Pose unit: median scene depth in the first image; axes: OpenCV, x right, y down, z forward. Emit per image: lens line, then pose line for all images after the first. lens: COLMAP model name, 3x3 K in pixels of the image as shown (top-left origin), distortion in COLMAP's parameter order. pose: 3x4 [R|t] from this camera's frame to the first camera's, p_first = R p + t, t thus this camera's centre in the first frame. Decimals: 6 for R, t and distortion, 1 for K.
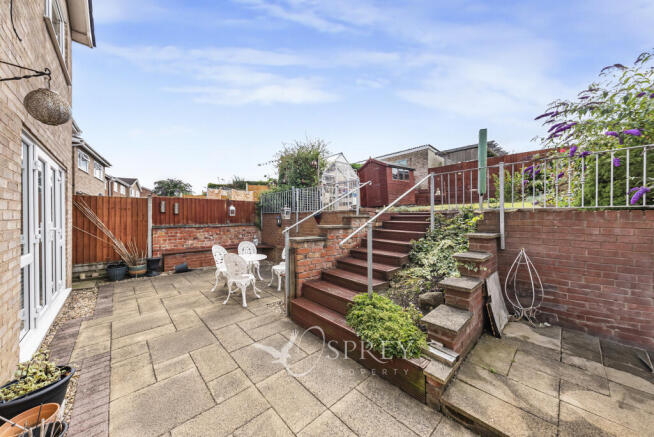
lens RADIAL K [[227.9, 0, 329.3], [0, 227.9, 217.1], [0, 0, 1]] dist [0.000538, -0.000052]
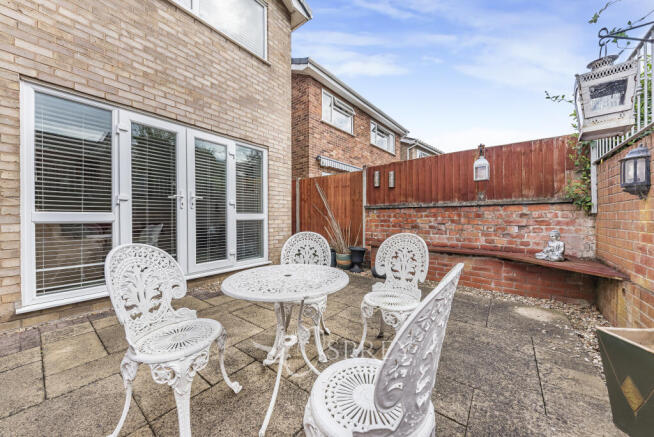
lens RADIAL K [[227.9, 0, 326.2], [0, 227.9, 216.5], [0, 0, 1]] dist [0.000538, -0.000052]
pose [[0.131732, 0.003527, -0.991279, -0.041025], [0.002241, 0.999990, 0.003856, 0.067037], [0.991283, -0.002729, 0.131723, 0.729961]]
